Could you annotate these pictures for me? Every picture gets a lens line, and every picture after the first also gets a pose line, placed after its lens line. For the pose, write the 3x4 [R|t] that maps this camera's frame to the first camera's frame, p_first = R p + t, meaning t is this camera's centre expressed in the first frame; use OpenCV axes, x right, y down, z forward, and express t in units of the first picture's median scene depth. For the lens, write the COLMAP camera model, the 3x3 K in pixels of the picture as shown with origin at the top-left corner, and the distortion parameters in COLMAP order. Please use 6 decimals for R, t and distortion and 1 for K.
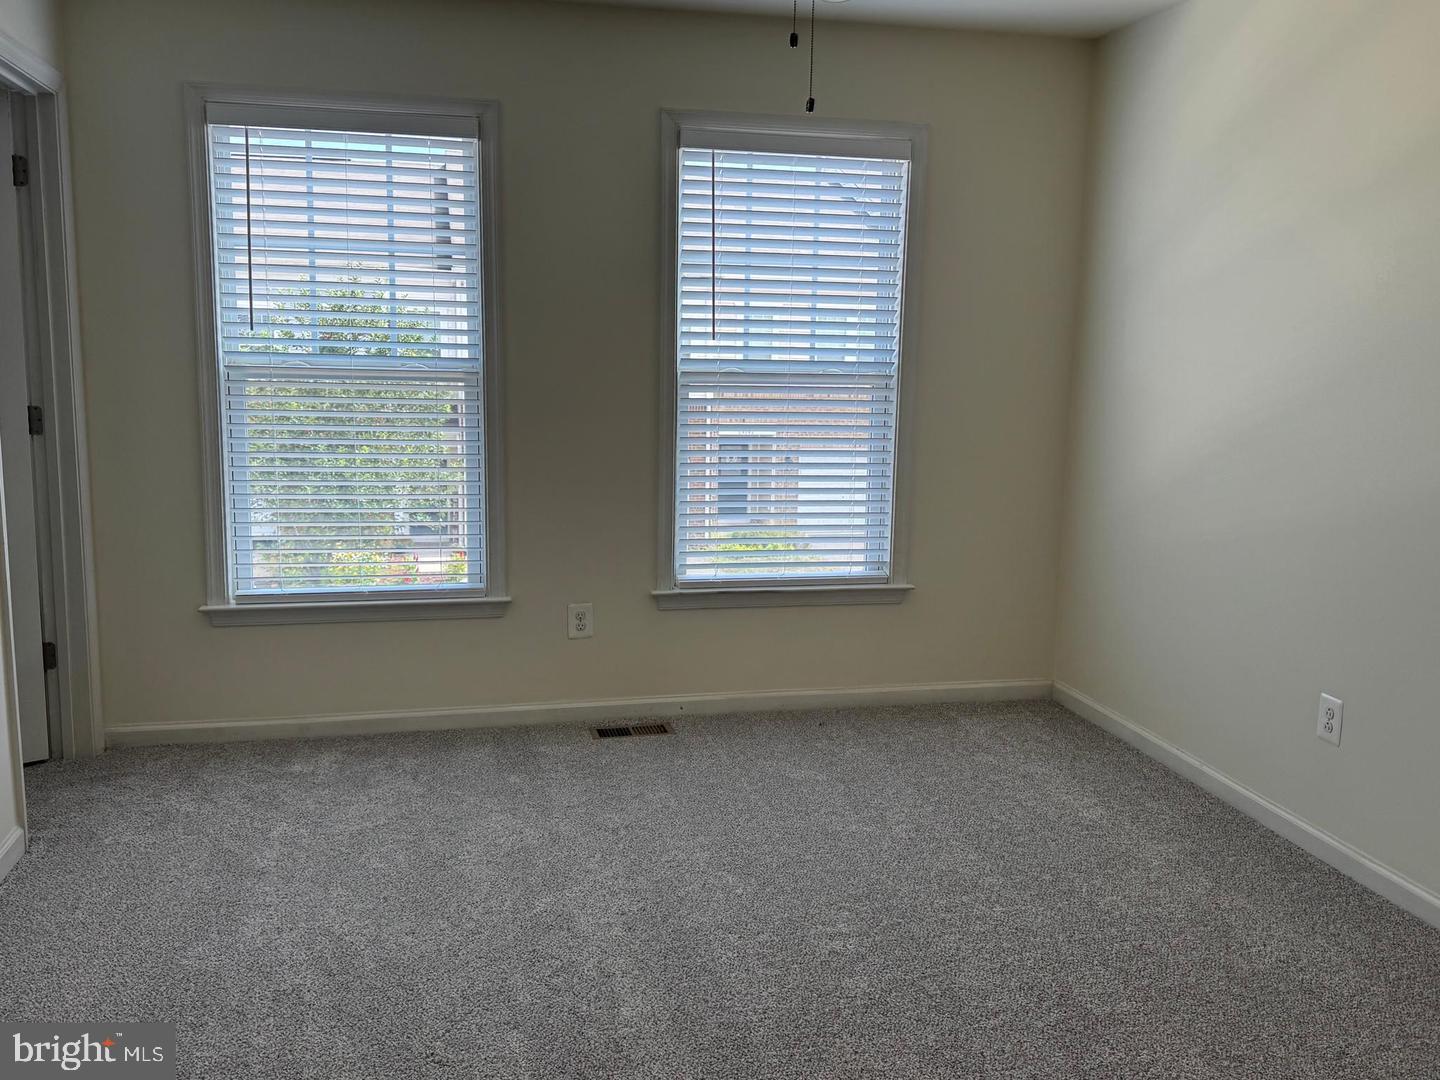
lens RADIAL K [[1301.3, 0, 727.7], [0, 1301.3, 525.8], [0, 0, 1]] dist [0.245520, -0.516473]
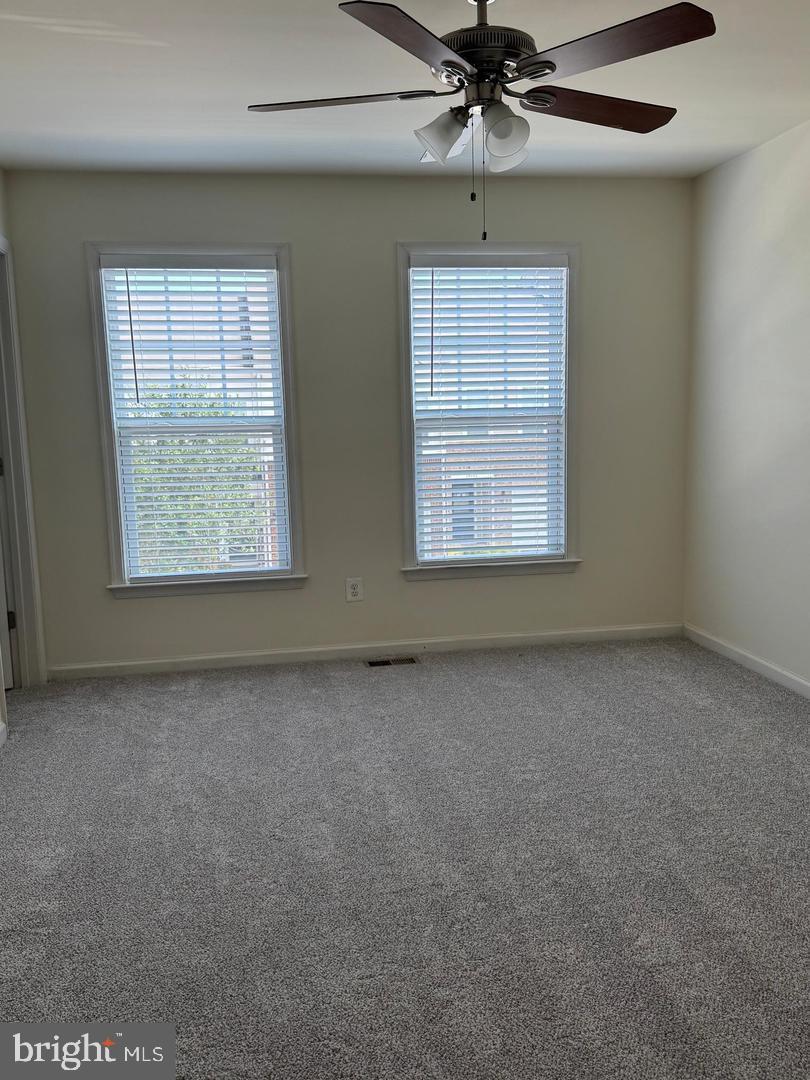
lens RADIAL K [[976.0, 0, 405.0], [0, 976.0, 540.0], [0, 0, 1]] dist [0.245520, -0.516473]
pose [[0.997692, -0.036485, -0.057266, 0.010997], [0.035860, 0.999286, -0.011906, 0.033817], [0.057659, 0.009825, 0.998288, -0.111944]]
